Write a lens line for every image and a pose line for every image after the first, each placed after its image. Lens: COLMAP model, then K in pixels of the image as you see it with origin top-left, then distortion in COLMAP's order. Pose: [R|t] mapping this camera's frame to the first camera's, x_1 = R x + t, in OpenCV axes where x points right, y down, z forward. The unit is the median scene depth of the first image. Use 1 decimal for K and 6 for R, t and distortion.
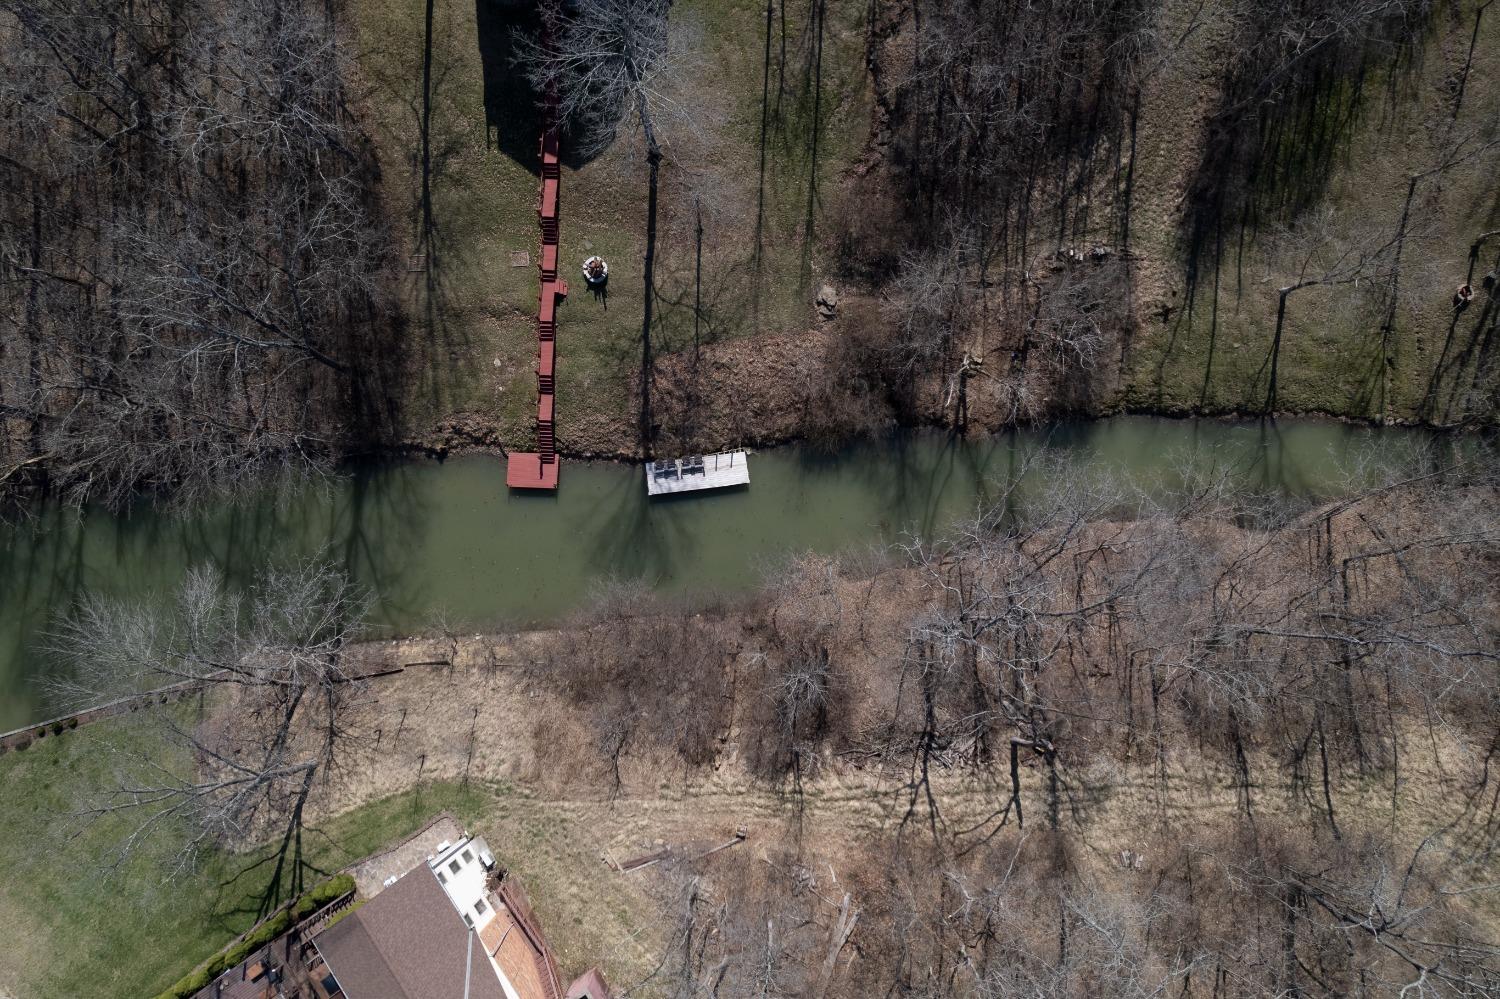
lens RADIAL K [[945.1, 0, 750.0], [0, 945.1, 503.5], [0, 0, 1]] dist [-0.071982, 0.062097]
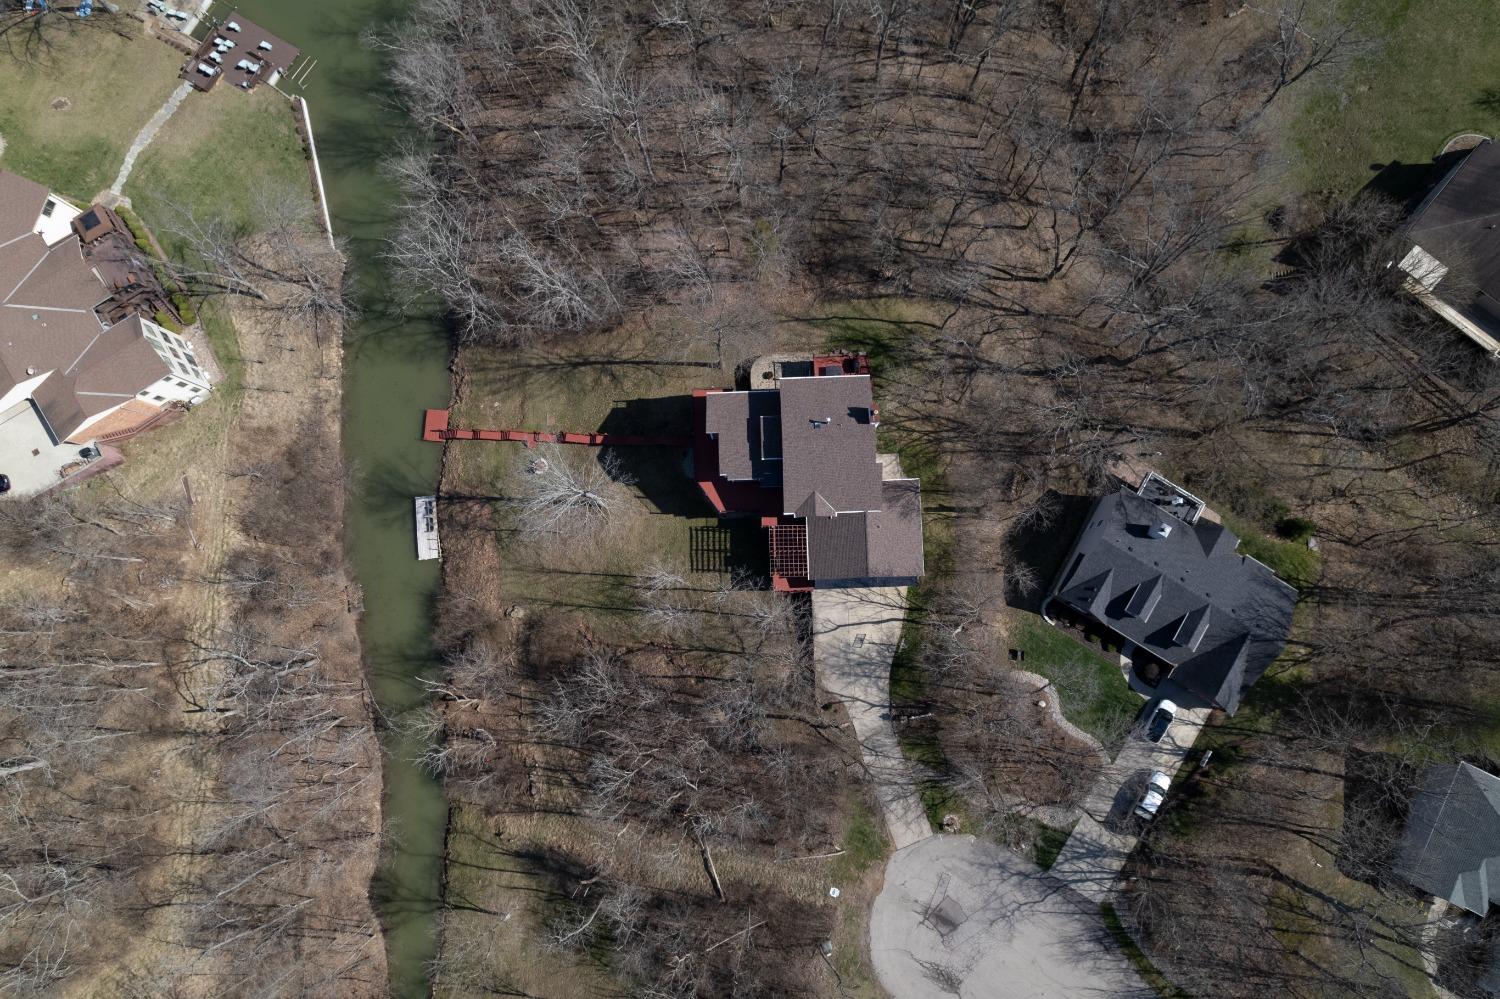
lens RADIAL K [[963.7, 0, 753.7], [0, 963.7, 501.0], [0, 0, 1]] dist [-0.075873, 0.069482]
pose [[-0.034605, 0.994334, -0.100514, 0.043993], [-0.992436, -0.022336, 0.120712, -0.808583], [0.117783, 0.103931, 0.987586, -0.560067]]
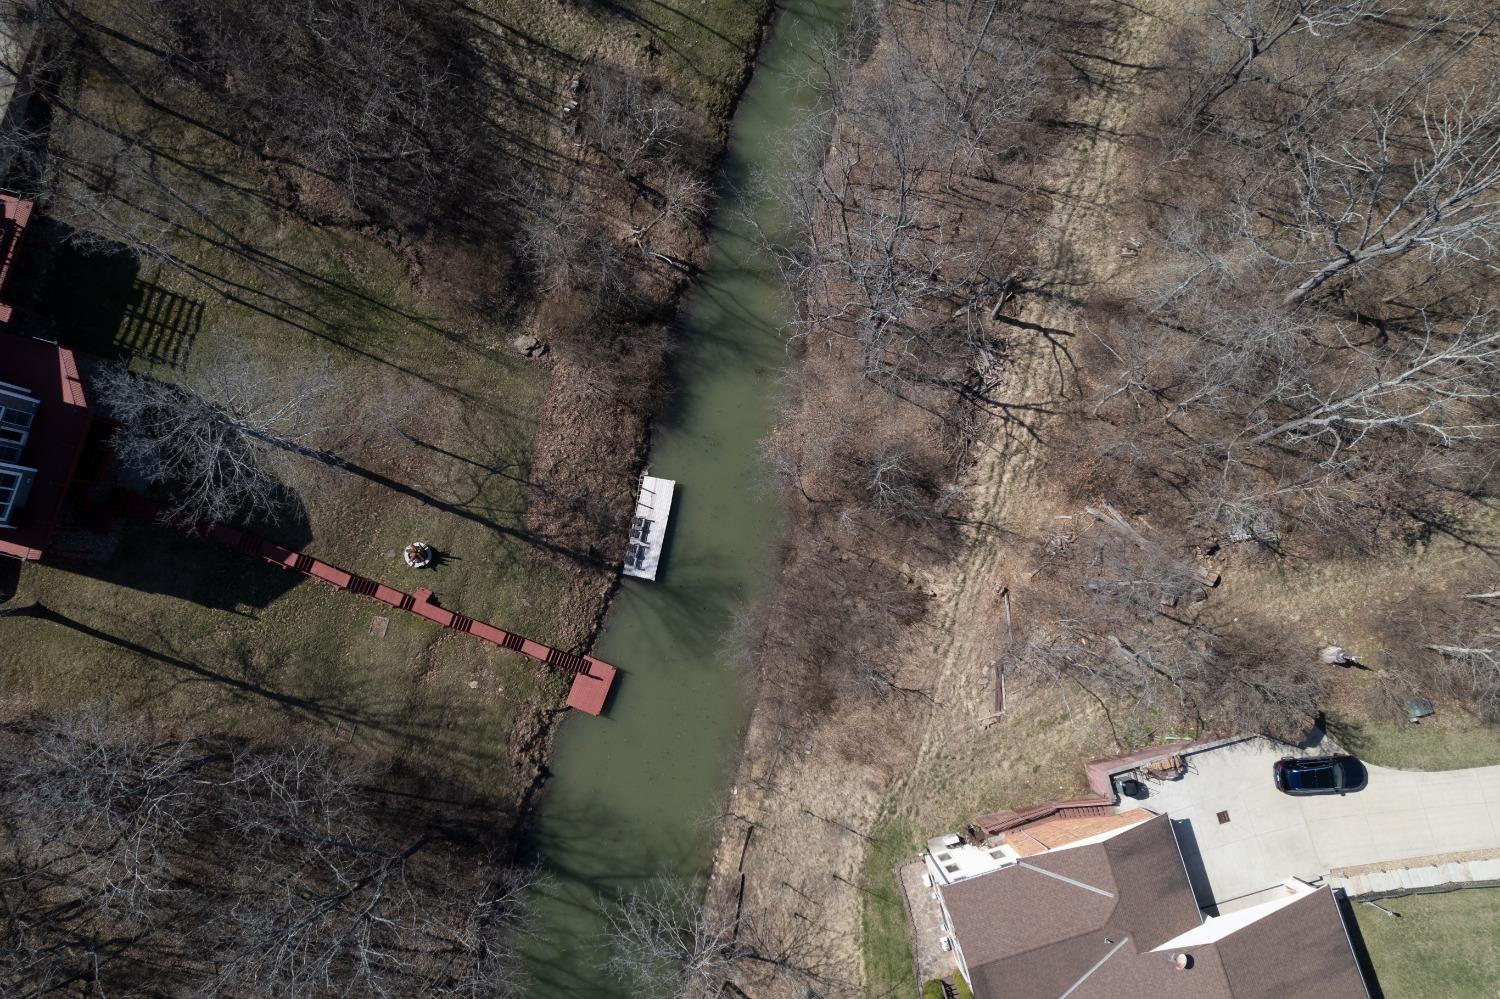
lens RADIAL K [[945.1, 0, 750.0], [0, 945.1, 503.5], [0, 0, 1]] dist [-0.071982, 0.062097]
pose [[0.317589, -0.942227, 0.106521, -0.108963], [0.943587, 0.325135, 0.062698, -0.002504], [-0.093709, 0.080599, 0.992332, -0.000998]]
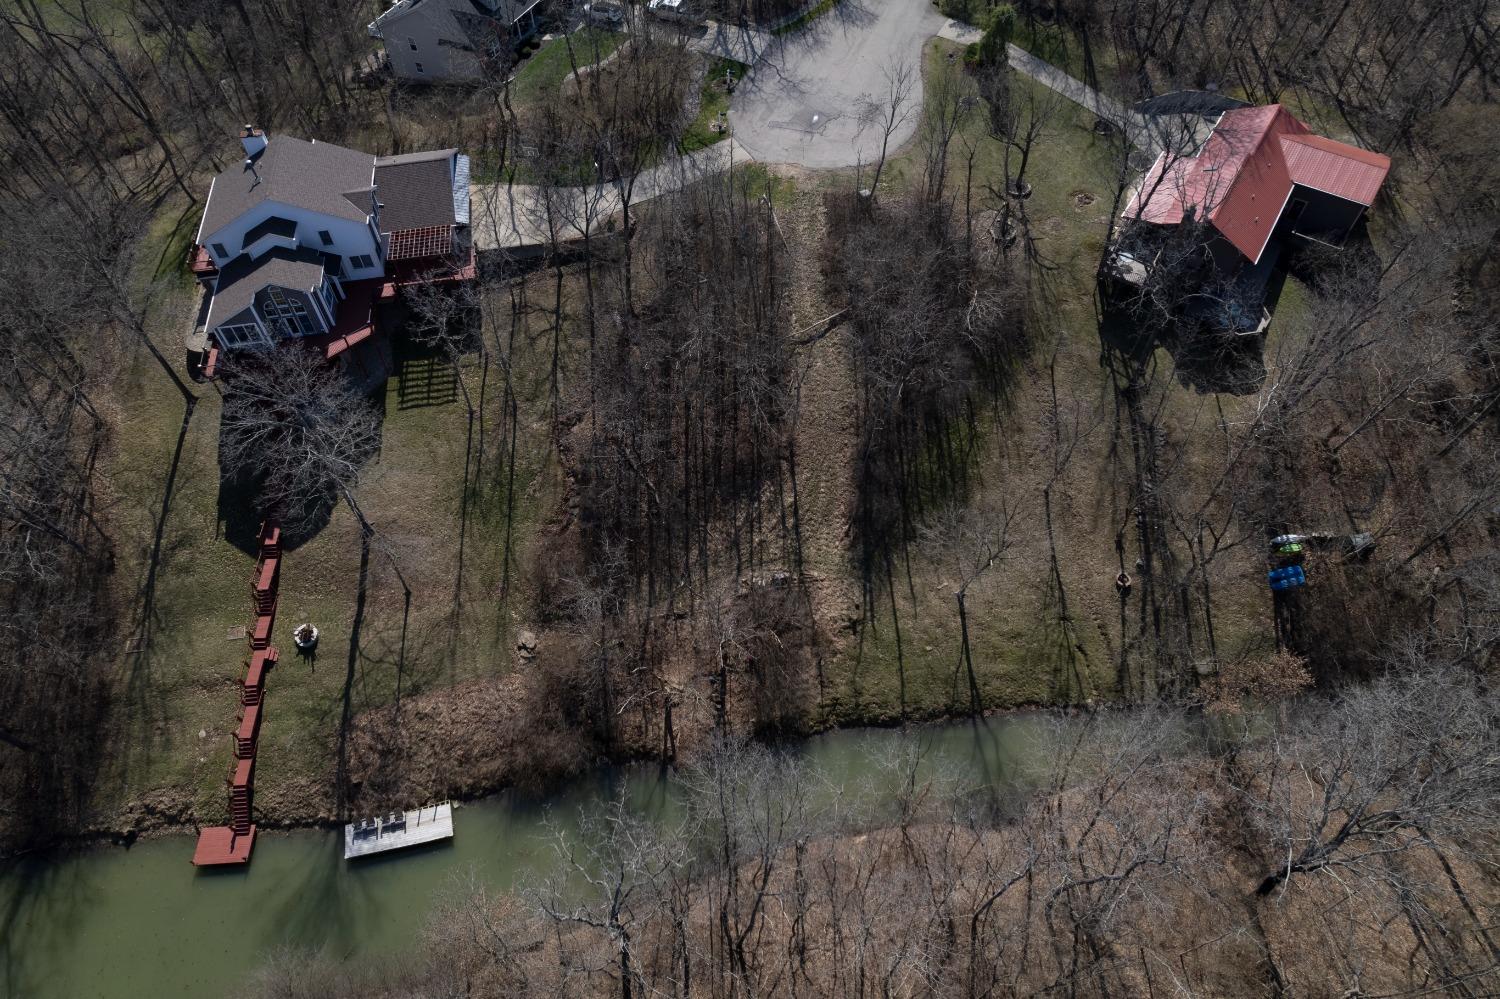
lens RADIAL K [[963.7, 0, 753.7], [0, 963.7, 501.0], [0, 0, 1]] dist [-0.075873, 0.069482]
pose [[0.994181, -0.084218, 0.067164, 0.277851], [0.106530, 0.861099, -0.497151, 0.206154], [-0.015966, 0.501414, 0.865060, -0.007772]]
